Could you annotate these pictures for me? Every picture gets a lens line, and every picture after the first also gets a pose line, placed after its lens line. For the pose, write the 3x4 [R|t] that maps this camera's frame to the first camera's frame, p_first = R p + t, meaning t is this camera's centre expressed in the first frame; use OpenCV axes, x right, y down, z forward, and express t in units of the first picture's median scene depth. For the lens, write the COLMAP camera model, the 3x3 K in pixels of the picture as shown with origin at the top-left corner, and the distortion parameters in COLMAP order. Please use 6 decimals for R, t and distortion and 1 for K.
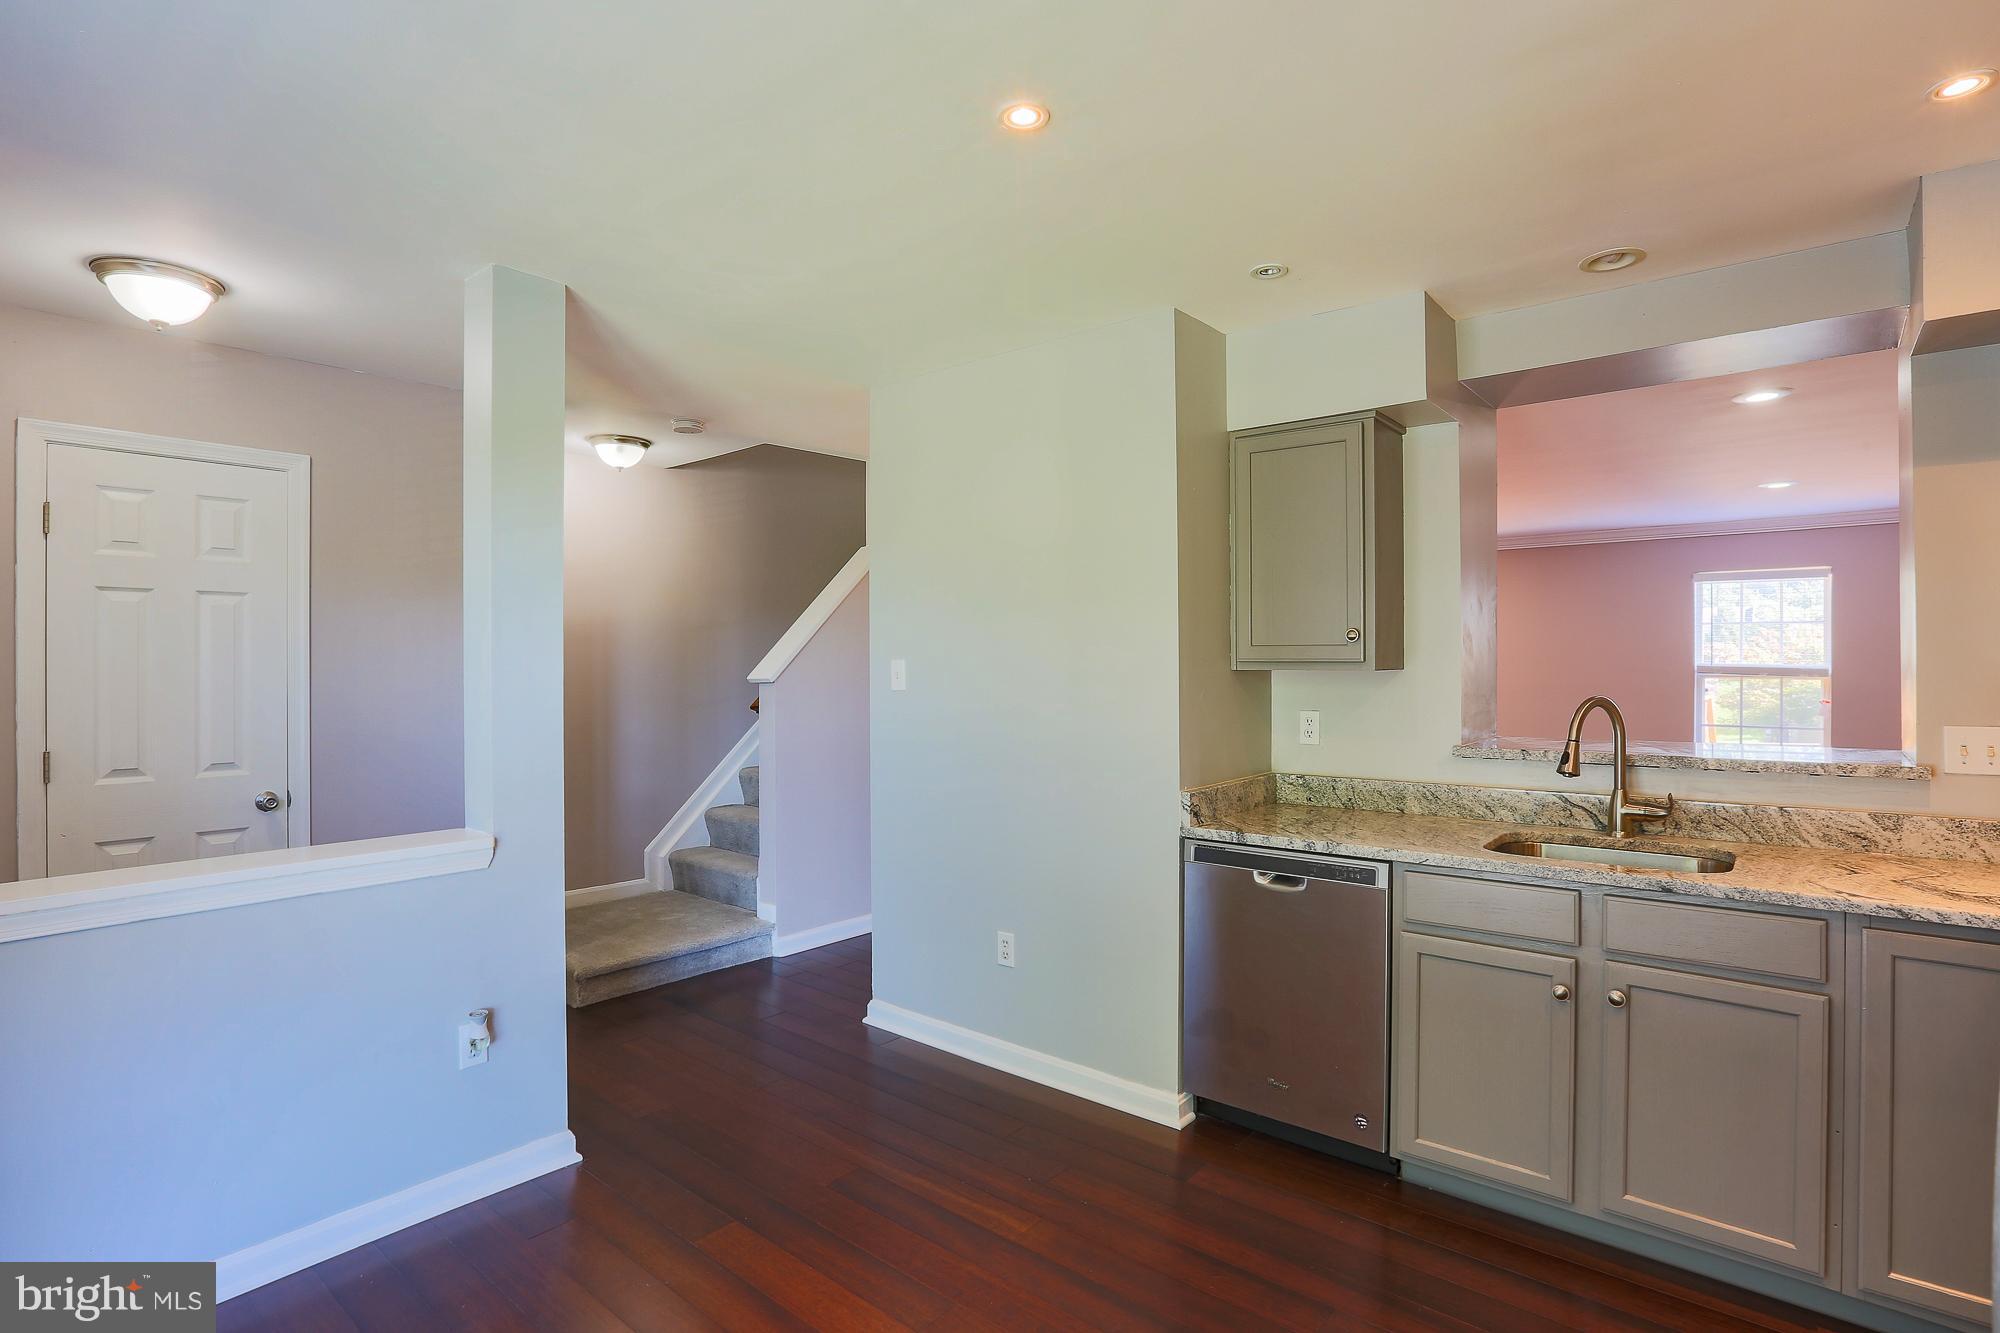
lens RADIAL K [[996.0, 0, 1010.6], [0, 996.0, 660.8], [0, 0, 1]] dist [-0.062173, 0.033184]
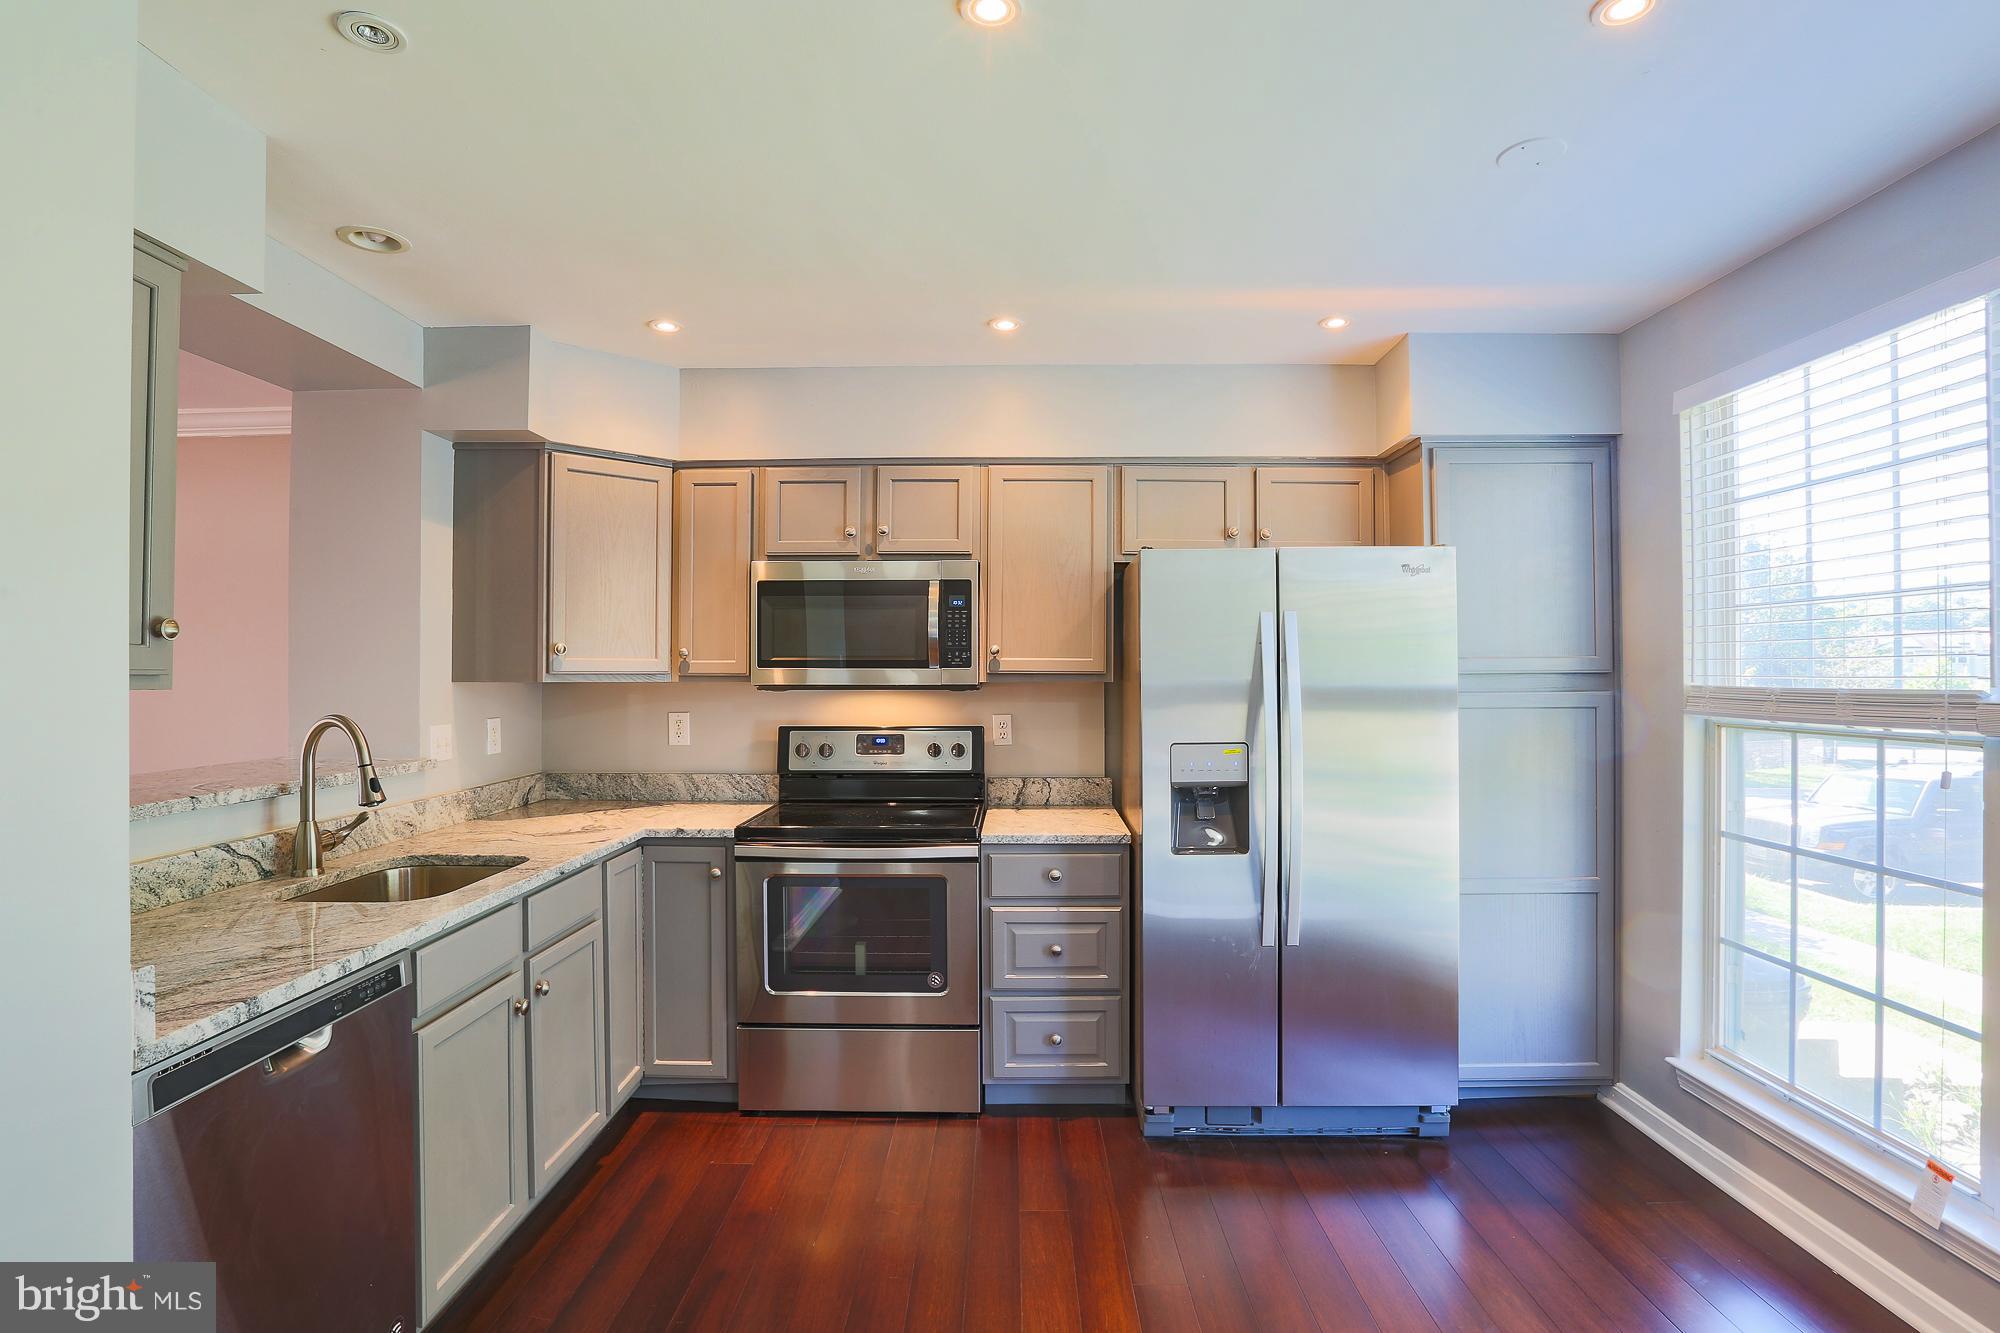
lens RADIAL K [[970.8, 0, 1008.9], [0, 970.8, 666.3], [0, 0, 1]] dist [-0.062000, 0.028590]
pose [[-0.637253, 0.011459, 0.770569, -0.414141], [0.004507, 0.999928, -0.011143, 0.005577], [-0.770641, -0.003628, -0.637259, 1.025574]]
